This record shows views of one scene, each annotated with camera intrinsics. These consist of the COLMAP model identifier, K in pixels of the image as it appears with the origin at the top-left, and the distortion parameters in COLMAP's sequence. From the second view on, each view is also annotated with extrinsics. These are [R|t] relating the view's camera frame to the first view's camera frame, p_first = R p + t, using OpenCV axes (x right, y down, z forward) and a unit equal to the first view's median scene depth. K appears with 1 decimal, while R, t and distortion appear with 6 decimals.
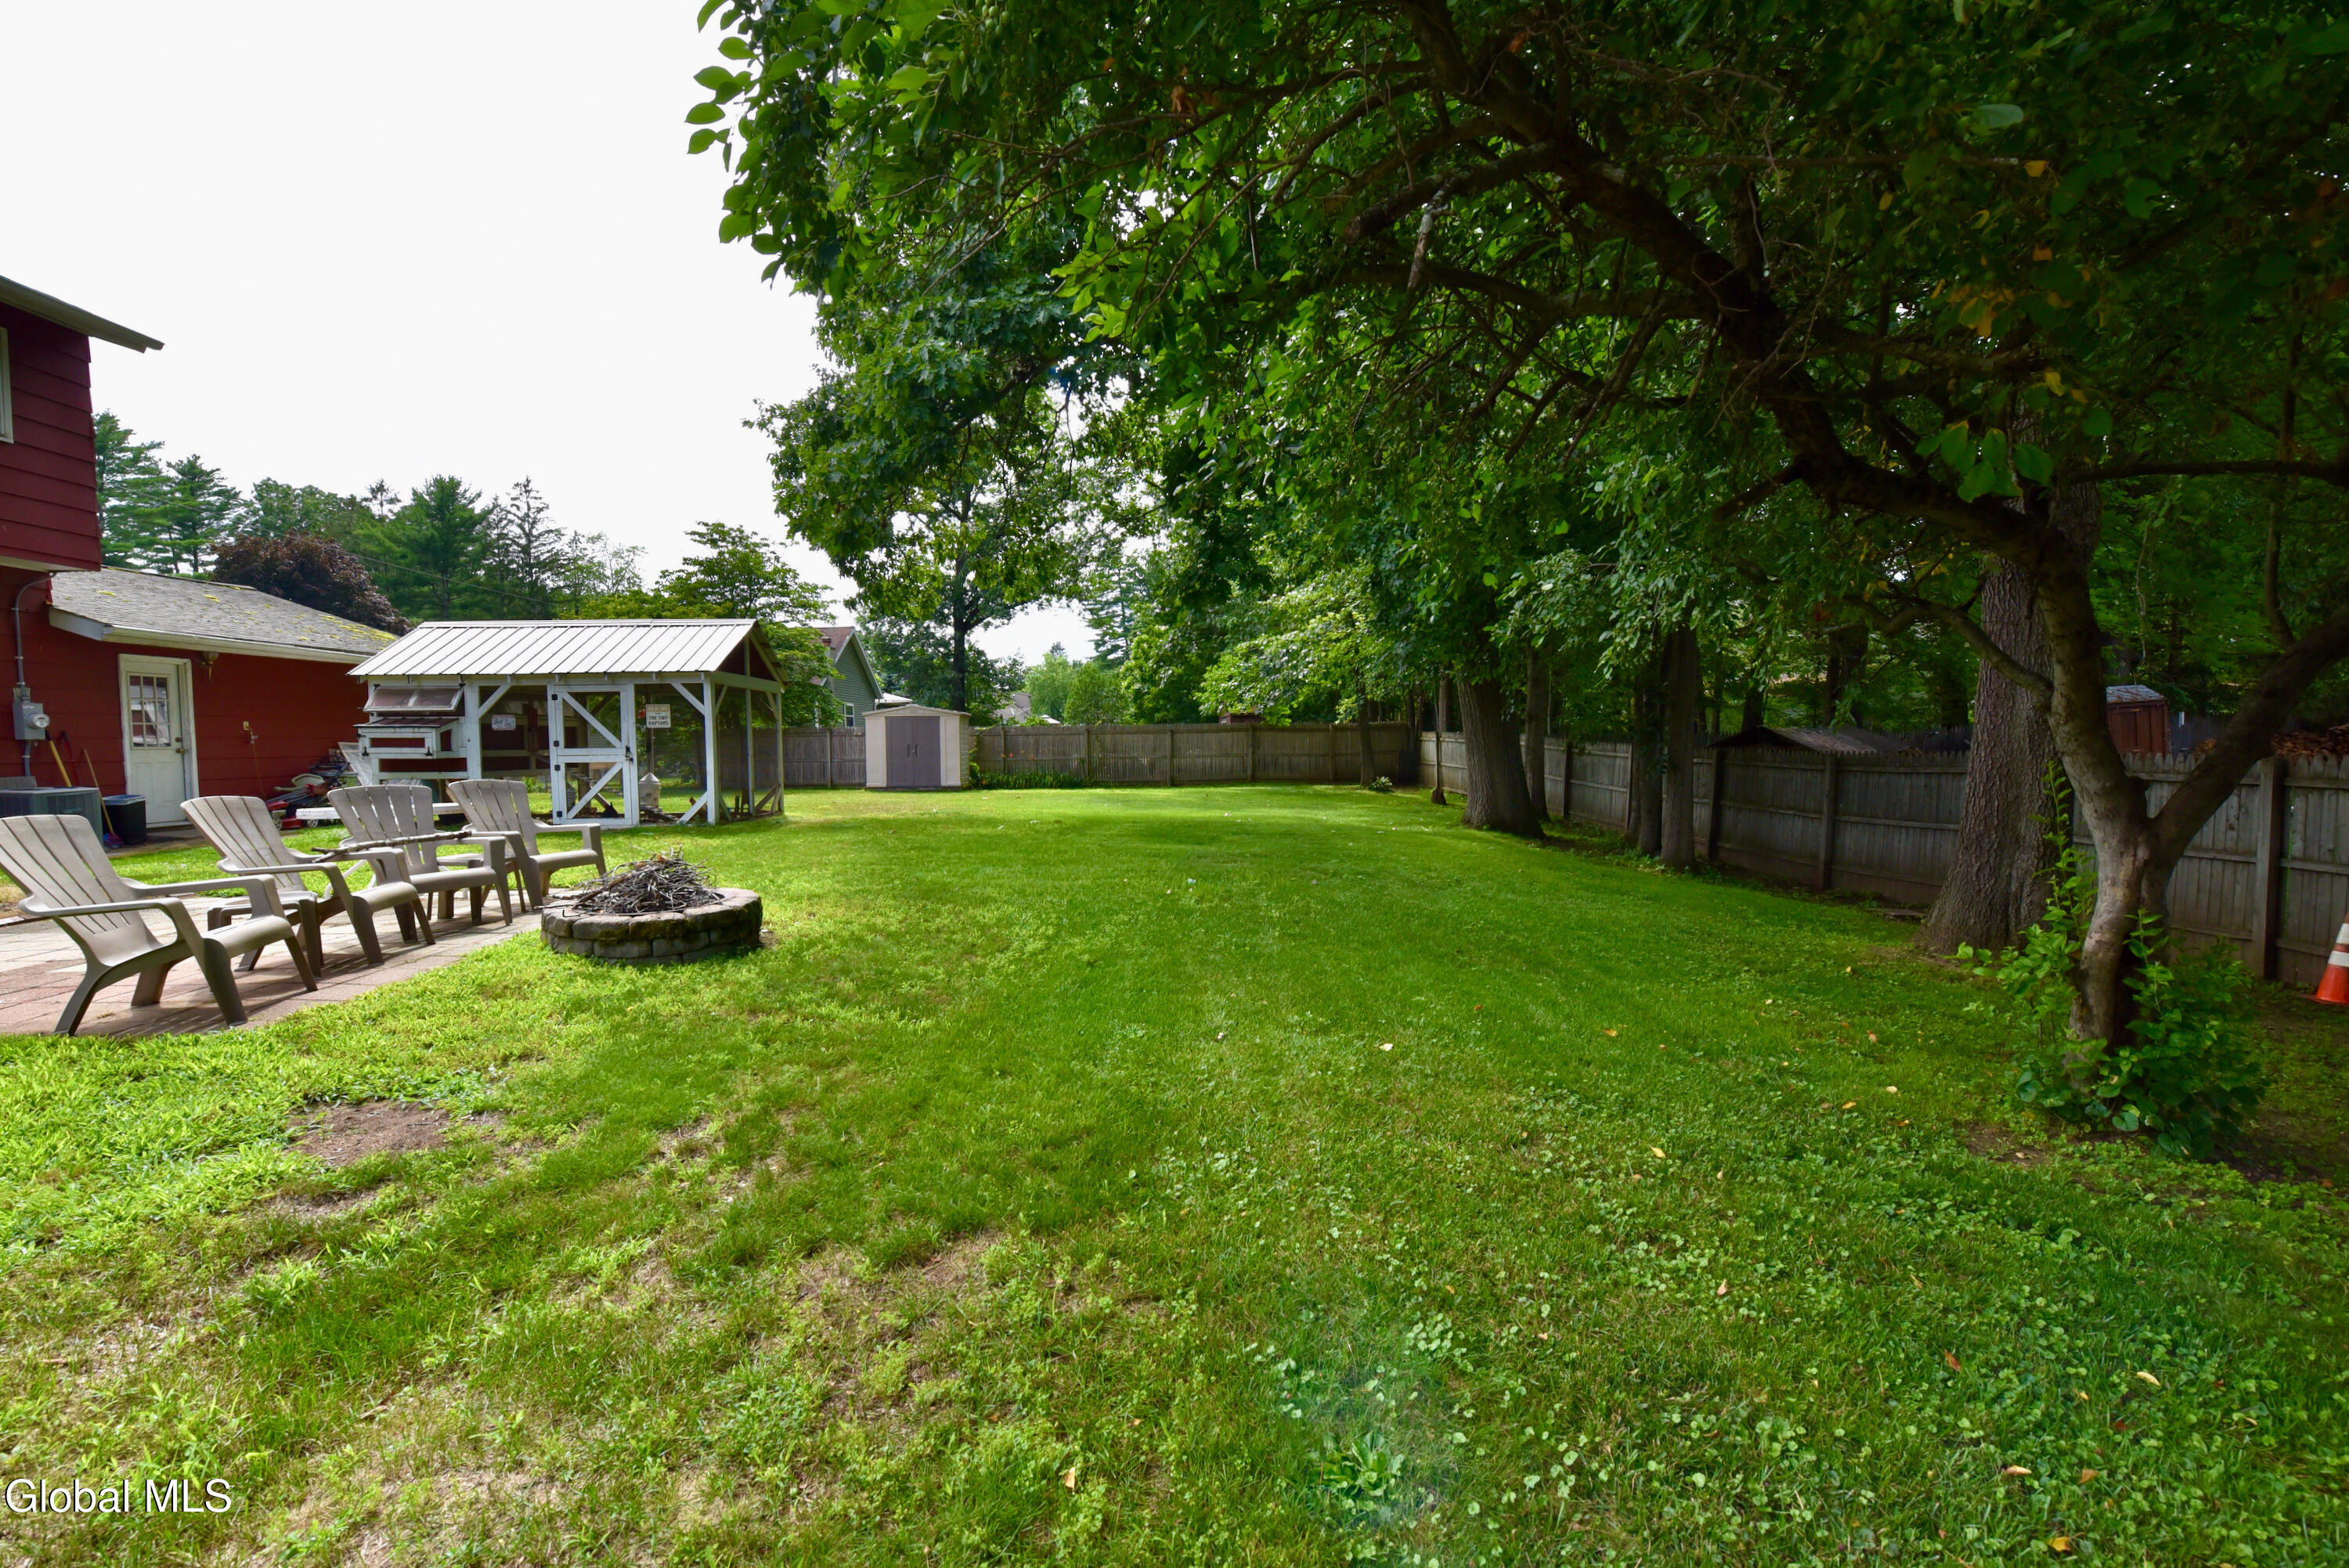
lens RADIAL K [[947.4, 0, 1172.4], [0, 947.4, 791.8], [0, 0, 1]] dist [-0.017608, -0.001039]
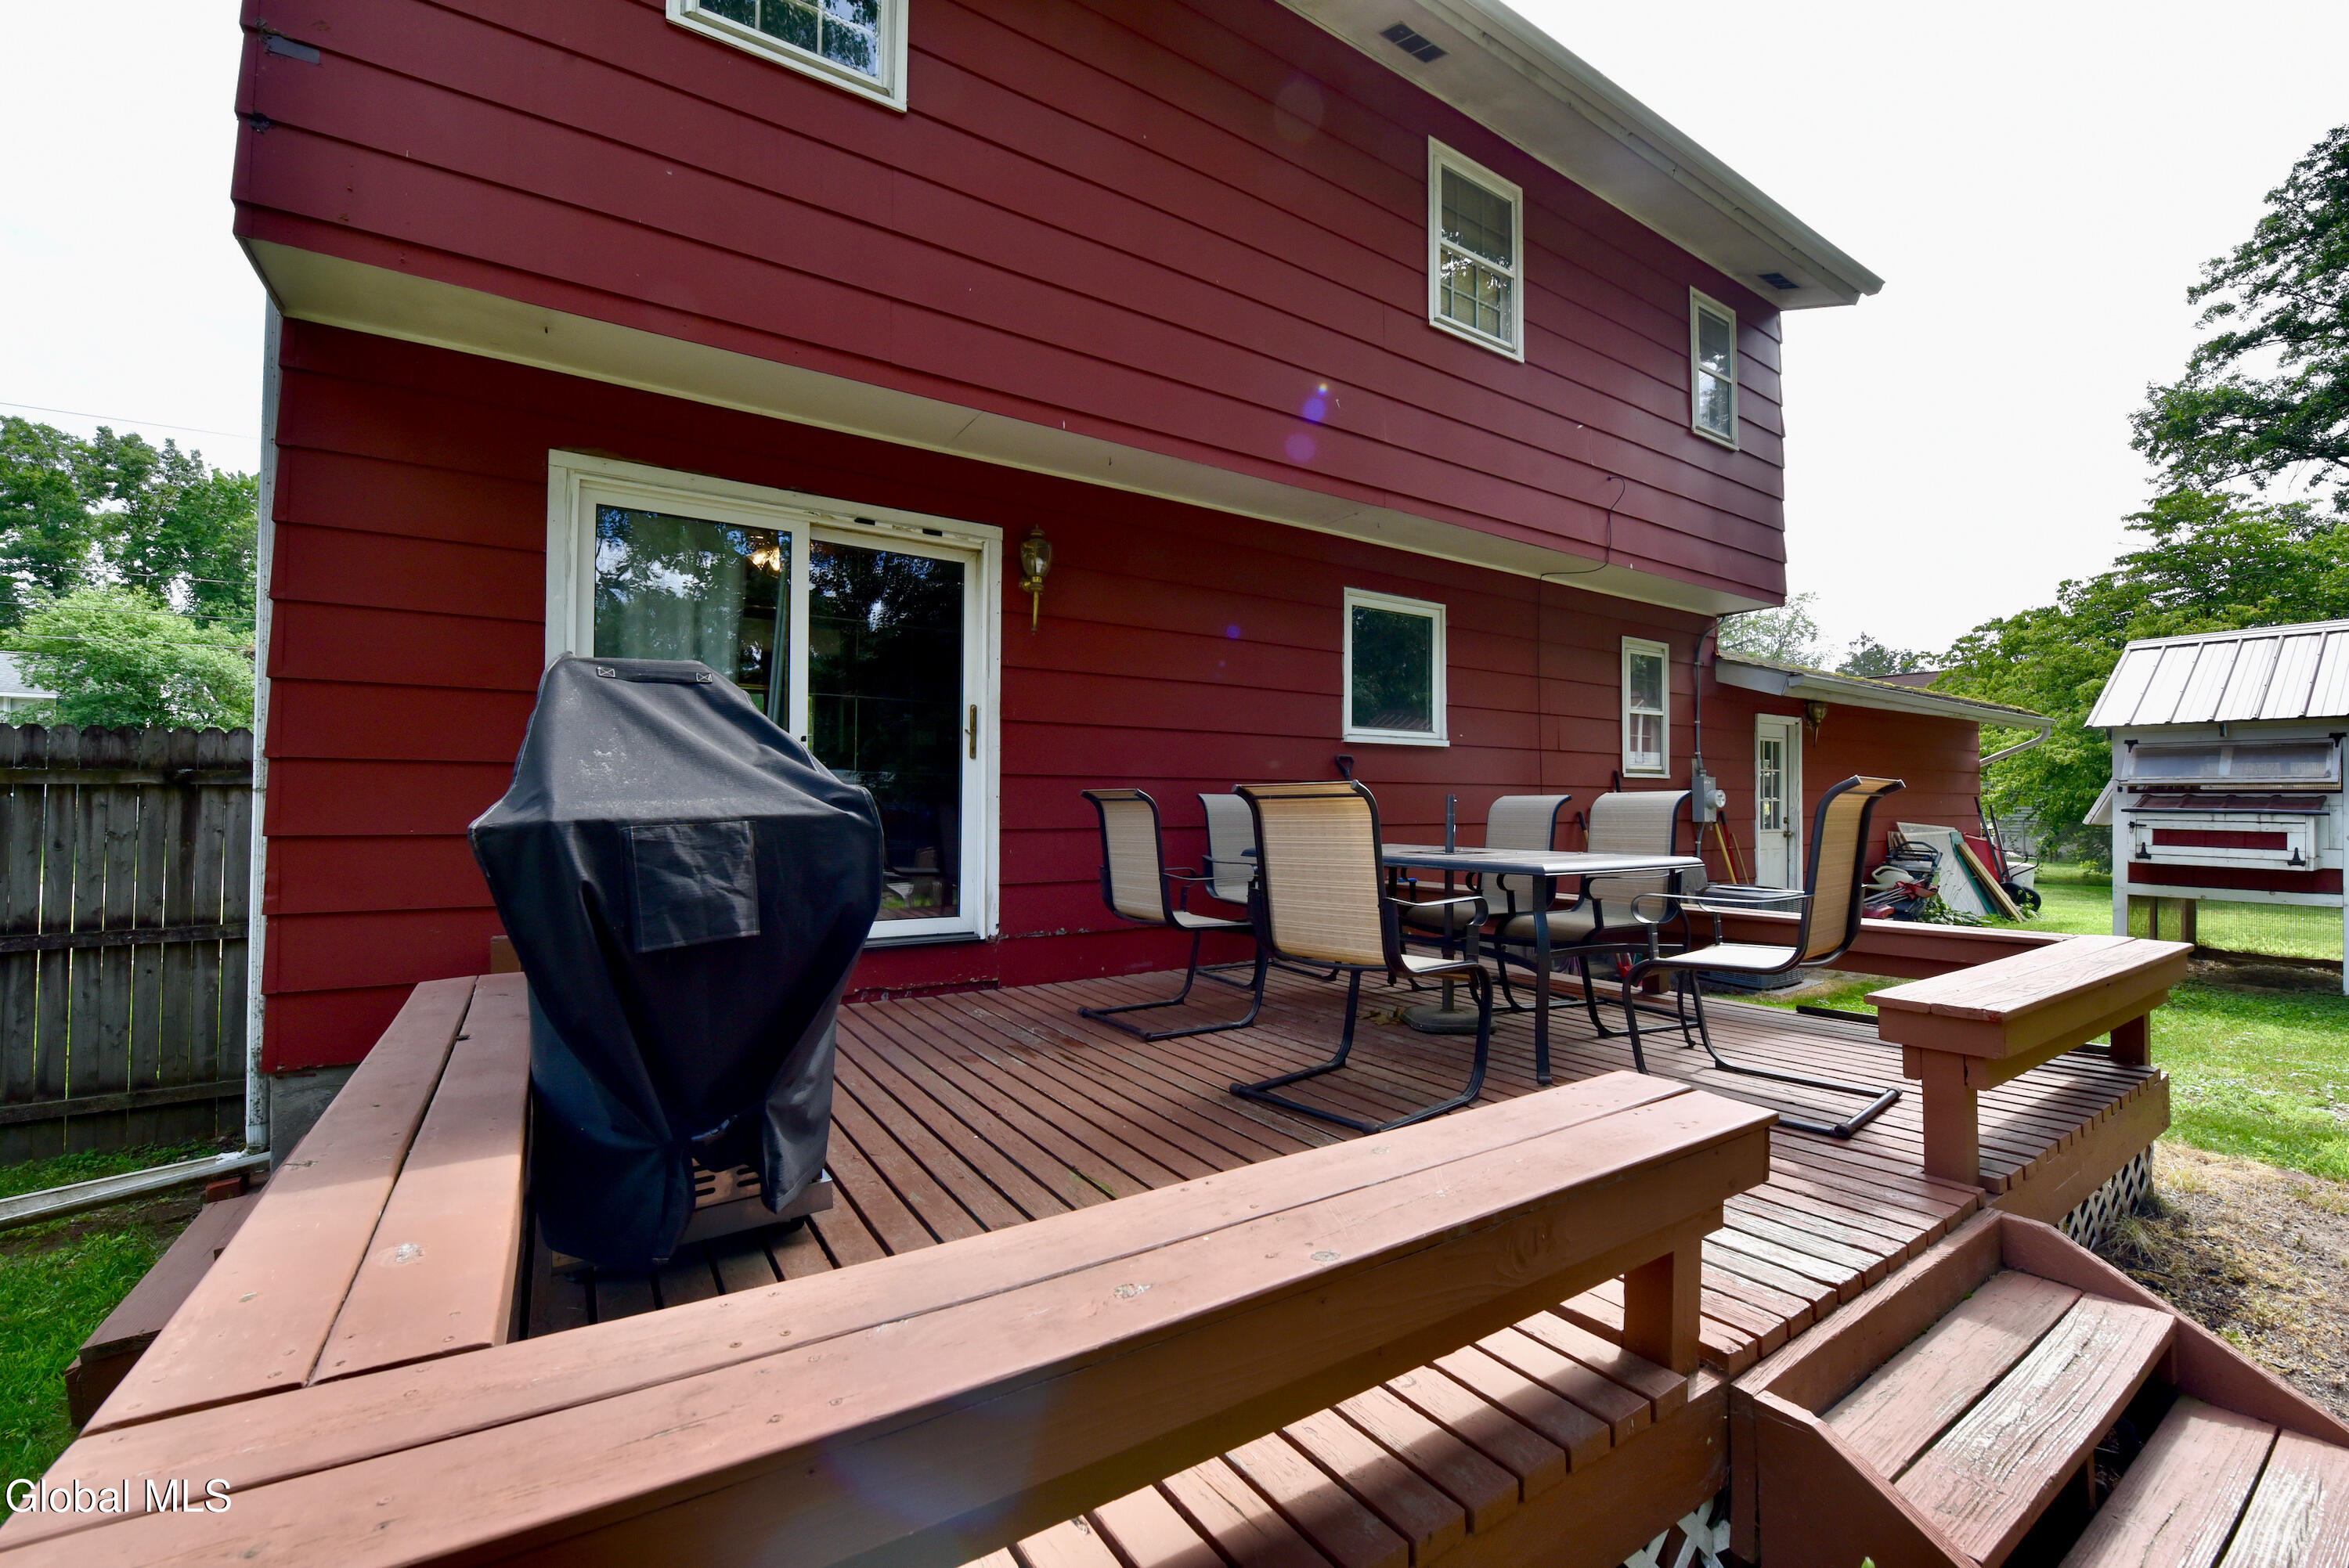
lens RADIAL K [[947.4, 0, 1189.6], [0, 947.4, 787.9], [0, 0, 1]] dist [-0.017608, -0.001039]
pose [[0.506062, -0.000378, -0.862497, -0.305703], [-0.055636, 0.997903, -0.033082, -0.013685], [0.860701, 0.064727, 0.504980, 0.074999]]
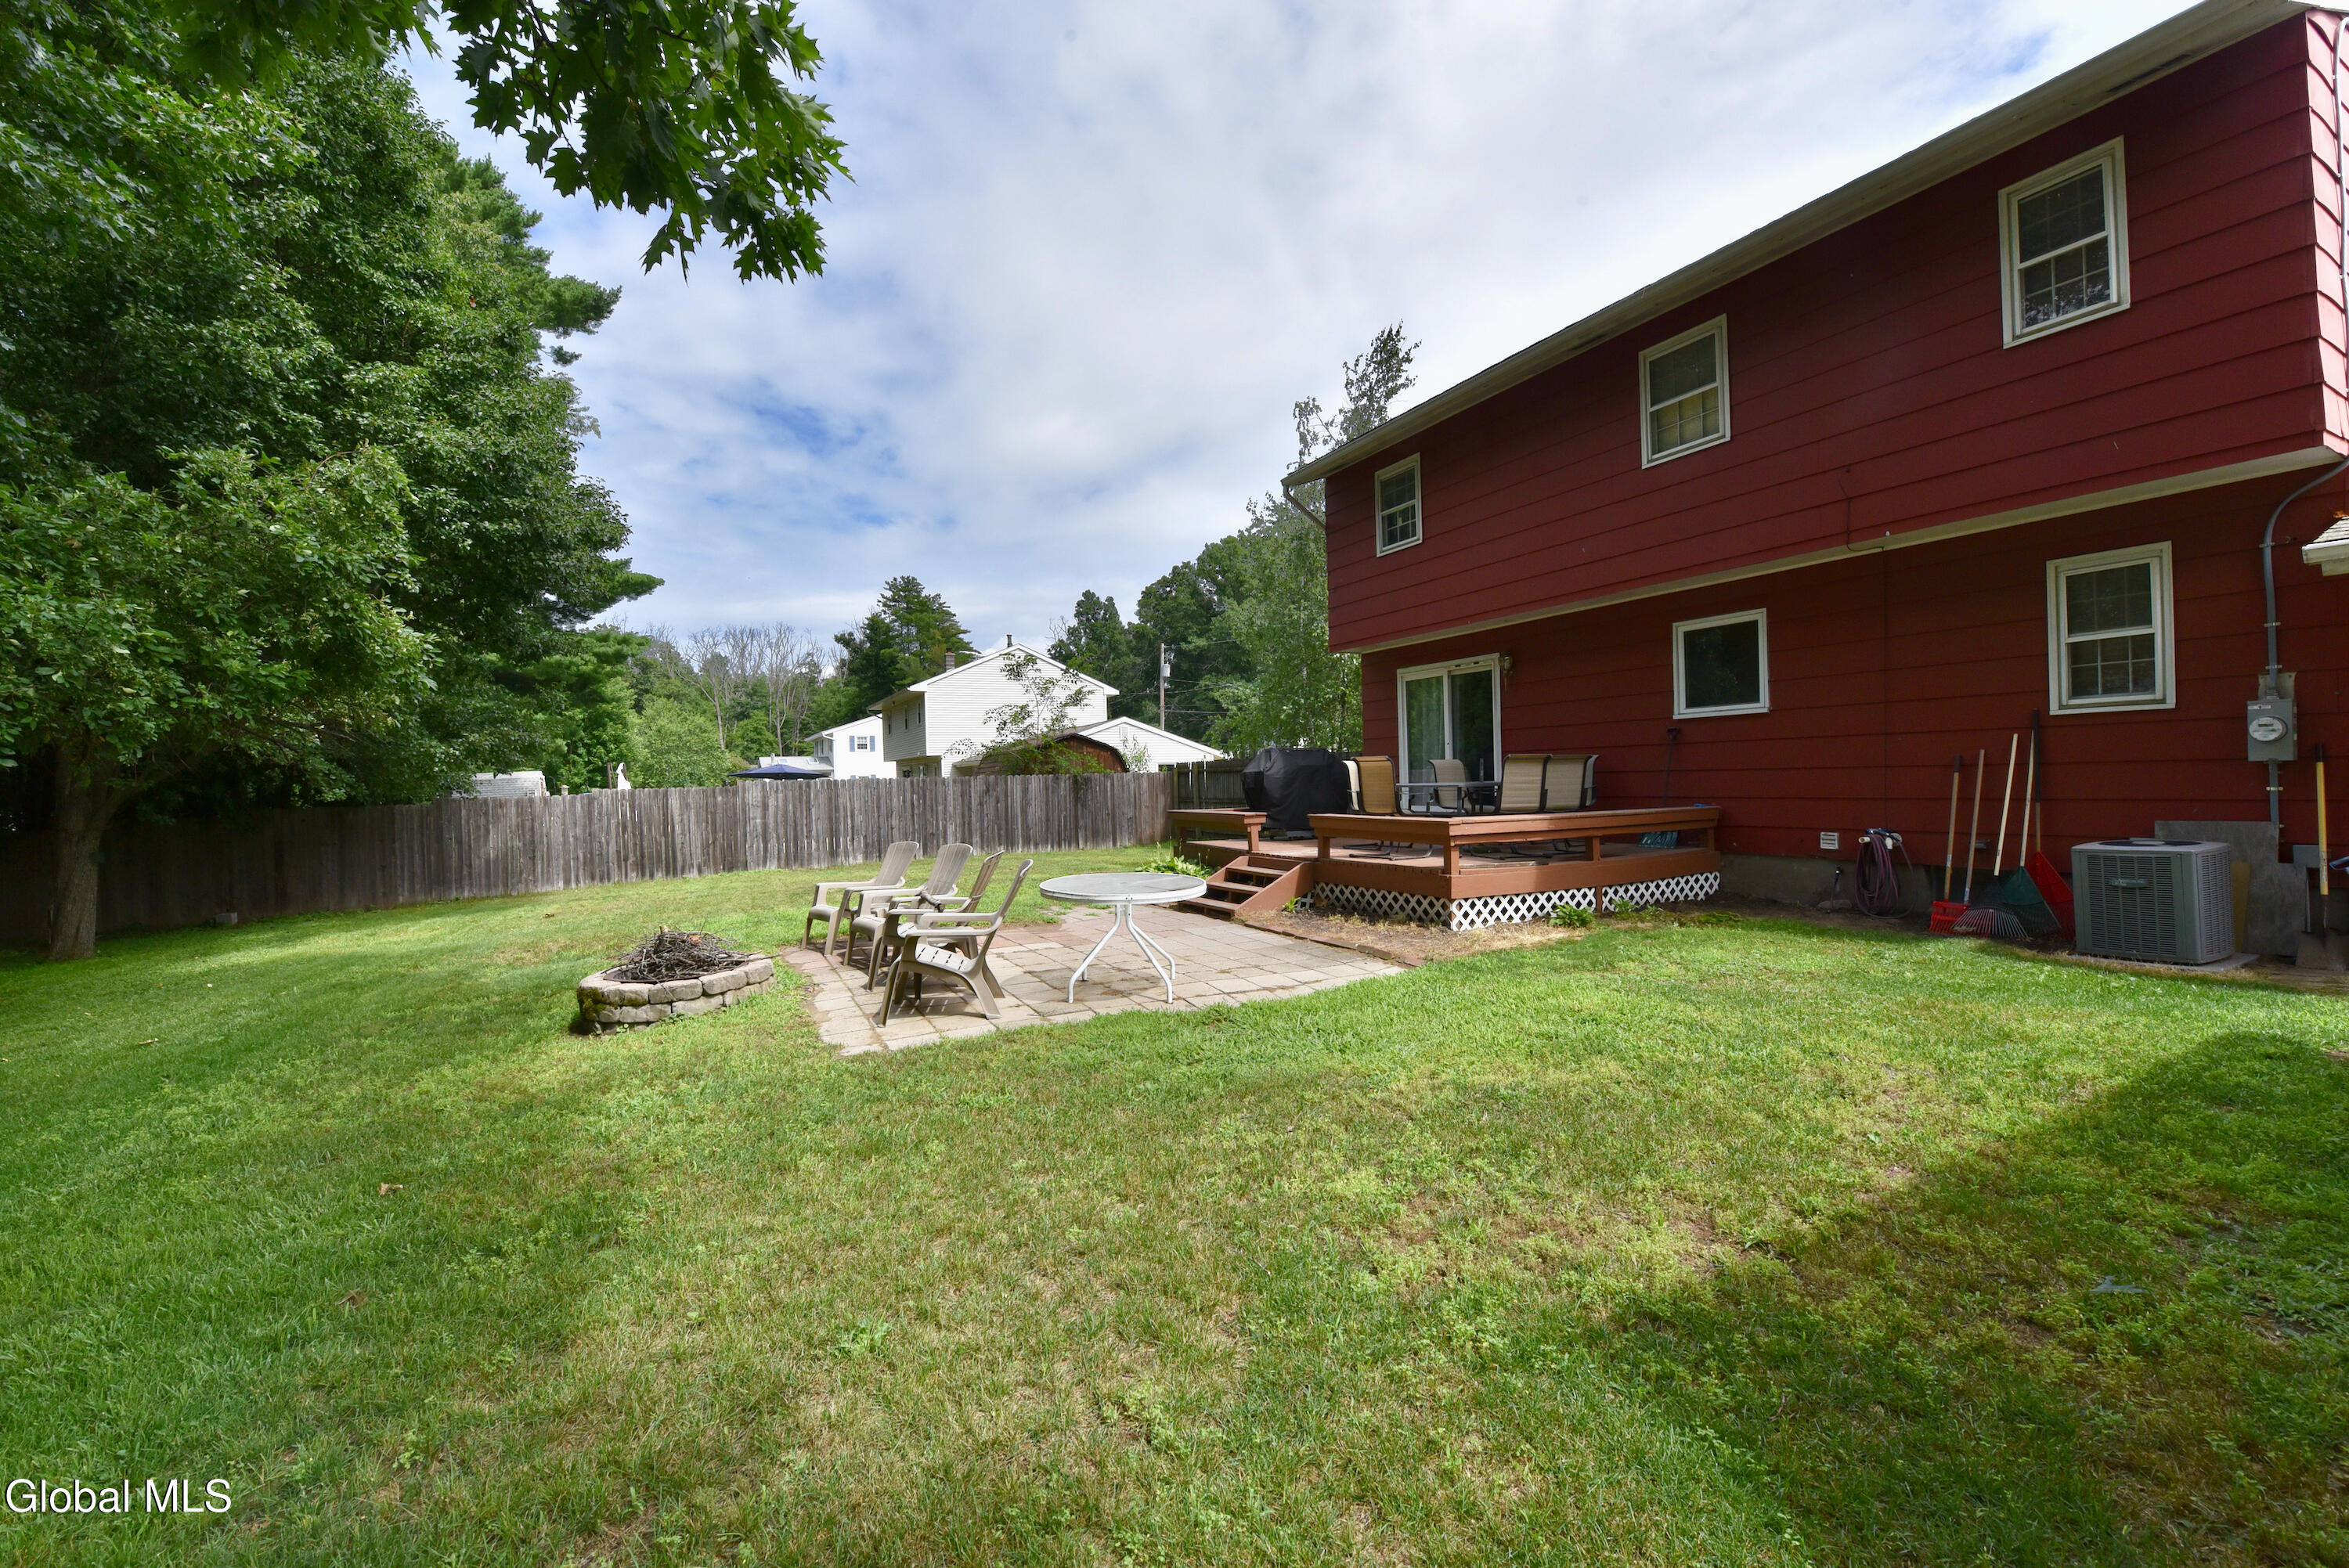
lens RADIAL K [[947.4, 0, 1181.1], [0, 947.4, 782.3], [0, 0, 1]] dist [-0.017608, -0.001039]
pose [[-0.907301, 0.034918, -0.419030, -0.141428], [0.011571, 0.998242, 0.058128, -0.034732], [0.420323, 0.047891, -0.906110, 0.504349]]
